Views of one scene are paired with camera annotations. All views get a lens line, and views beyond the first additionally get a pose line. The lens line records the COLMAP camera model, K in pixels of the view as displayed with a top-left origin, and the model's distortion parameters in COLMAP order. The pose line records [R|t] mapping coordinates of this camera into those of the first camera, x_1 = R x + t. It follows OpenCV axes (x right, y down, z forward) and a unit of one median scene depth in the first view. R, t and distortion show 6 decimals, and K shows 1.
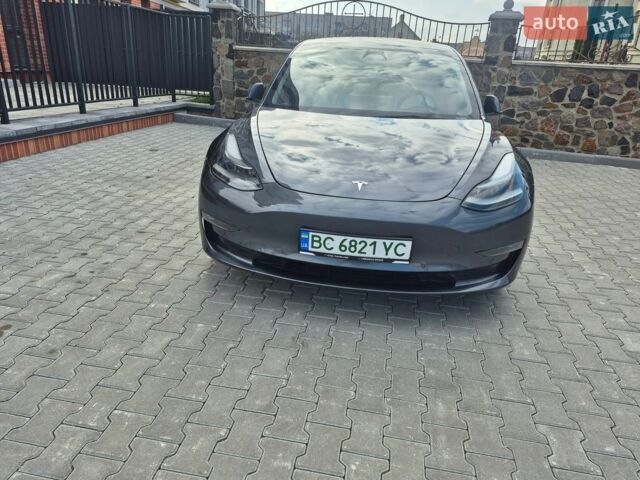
lens RADIAL K [[429.5, 0, 304.4], [0, 429.5, 239.4], [0, 0, 1]] dist [0.090122, -0.092839]
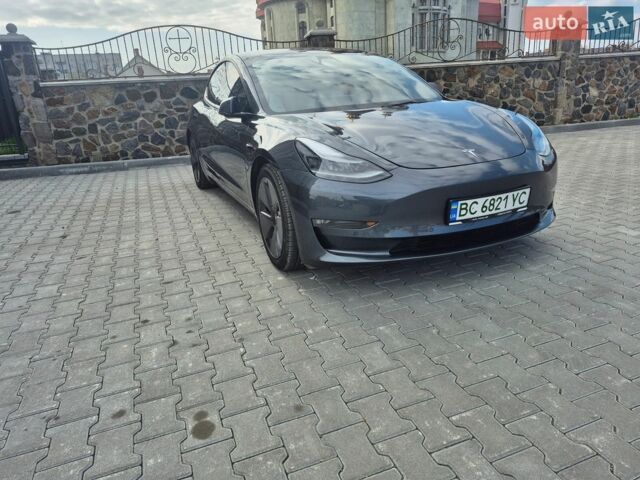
lens RADIAL K [[429.5, 0, 304.4], [0, 429.5, 239.4], [0, 0, 1]] dist [0.090122, -0.092839]
pose [[0.855719, -0.258765, 0.448092, -0.609345], [0.286024, 0.958196, 0.007123, -0.032941], [-0.431203, 0.122070, 0.893959, 0.171748]]
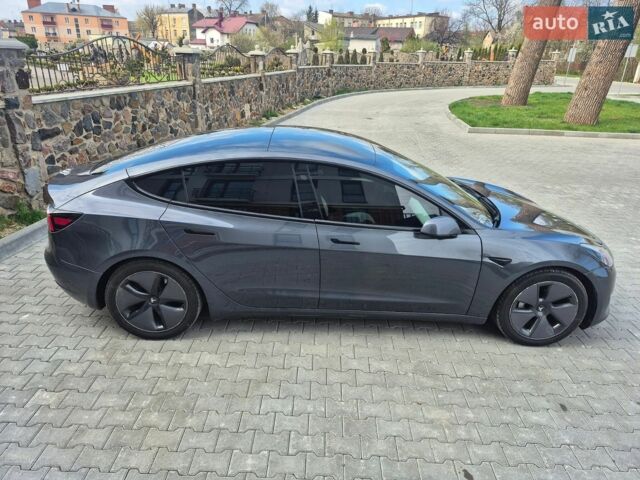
lens RADIAL K [[441.6, 0, 320.0], [0, 441.6, 240.0], [0, 0, 1]] dist [0.088822, -0.087902]
pose [[-0.161712, -0.432545, 0.886991, -1.182458], [0.327338, 0.824422, 0.461712, -1.092802], [-0.930967, 0.365010, 0.008270, 1.626200]]
